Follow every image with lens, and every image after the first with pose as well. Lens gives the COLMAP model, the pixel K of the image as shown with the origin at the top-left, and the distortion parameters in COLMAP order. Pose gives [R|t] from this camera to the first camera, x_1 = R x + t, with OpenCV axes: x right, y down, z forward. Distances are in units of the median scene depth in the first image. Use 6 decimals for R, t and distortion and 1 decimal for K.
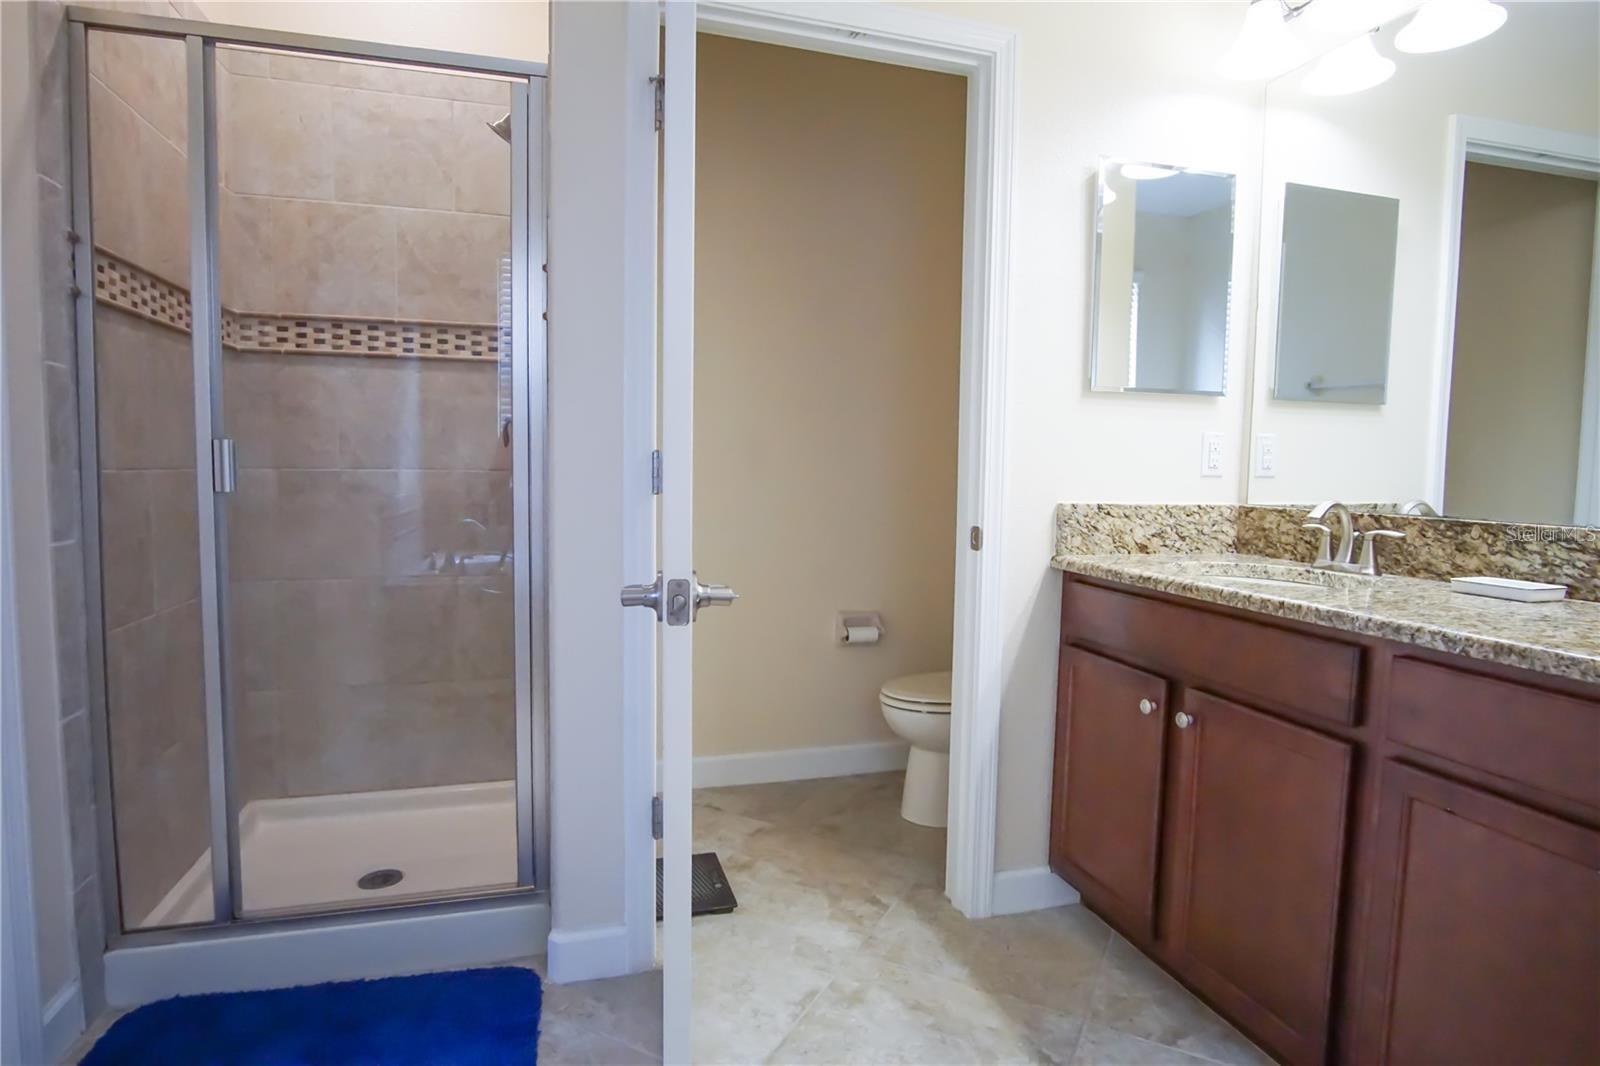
lens RADIAL K [[872.4, 0, 793.6], [0, 872.4, 526.8], [0, 0, 1]] dist [-0.024667, 0.002238]
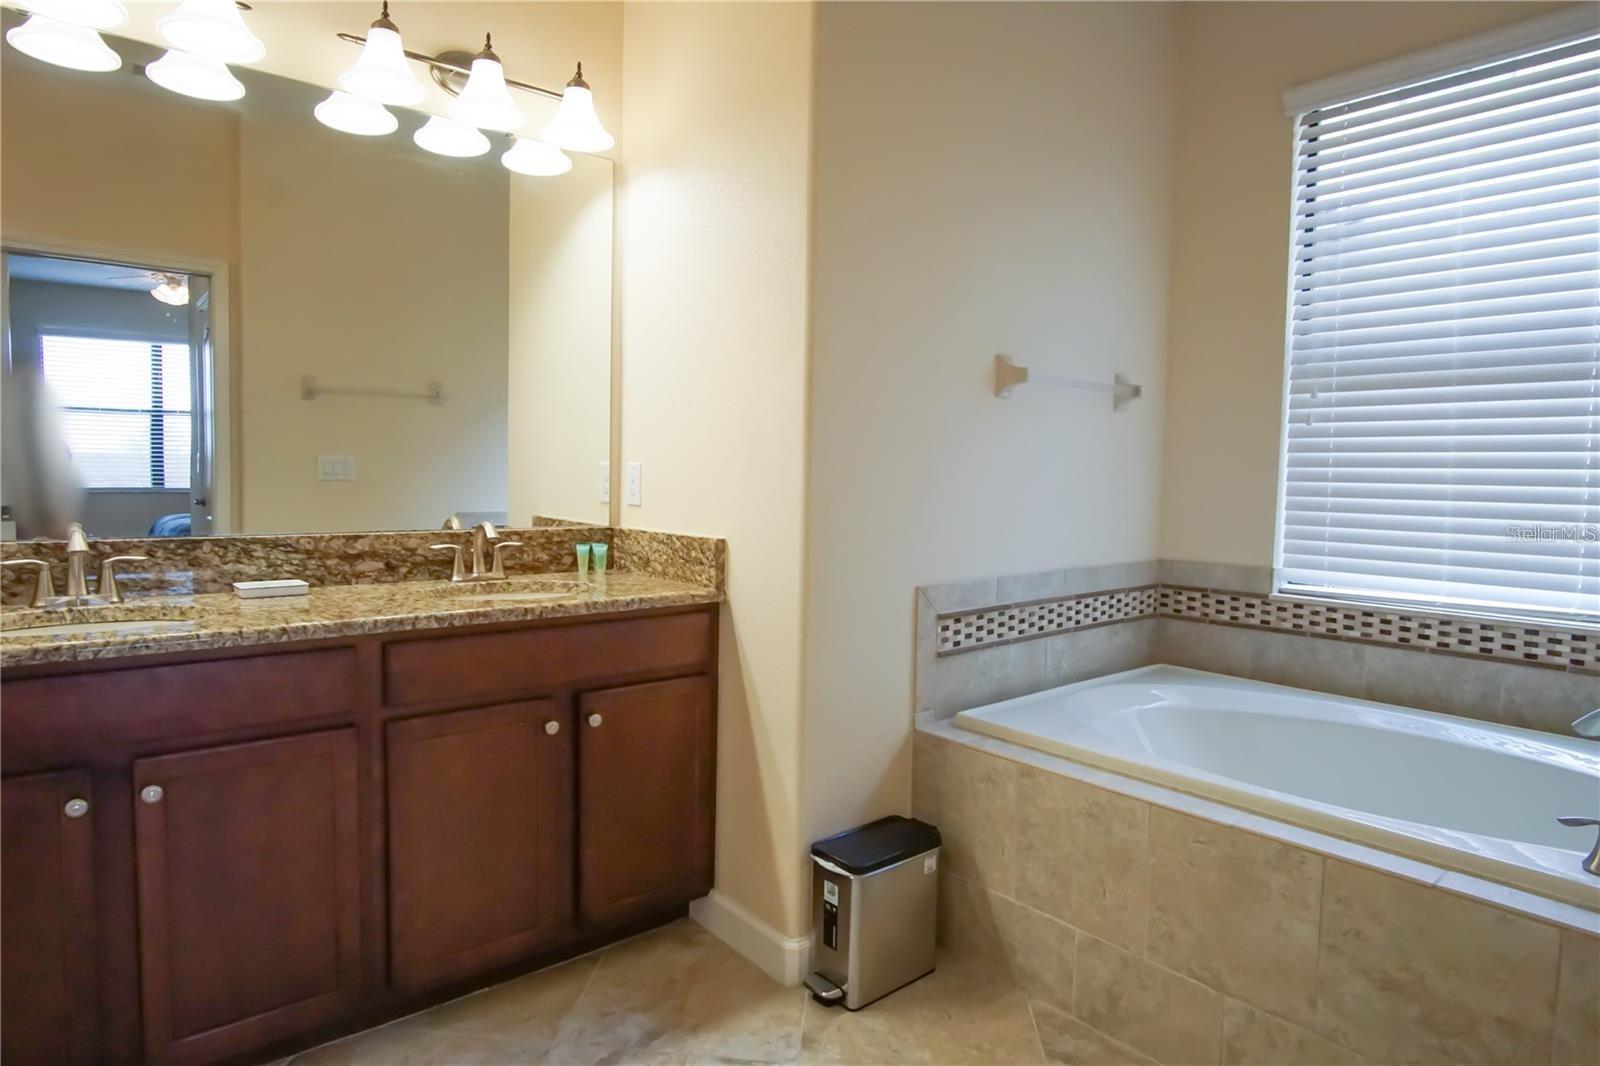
lens RADIAL K [[915.4, 0, 793.3], [0, 915.4, 526.1], [0, 0, 1]] dist [-0.025999, 0.000805]
pose [[-0.398514, -0.076853, 0.913937, -0.671432], [0.042567, 0.993859, 0.102135, -0.120571], [-0.916174, 0.079605, -0.392795, 0.808296]]
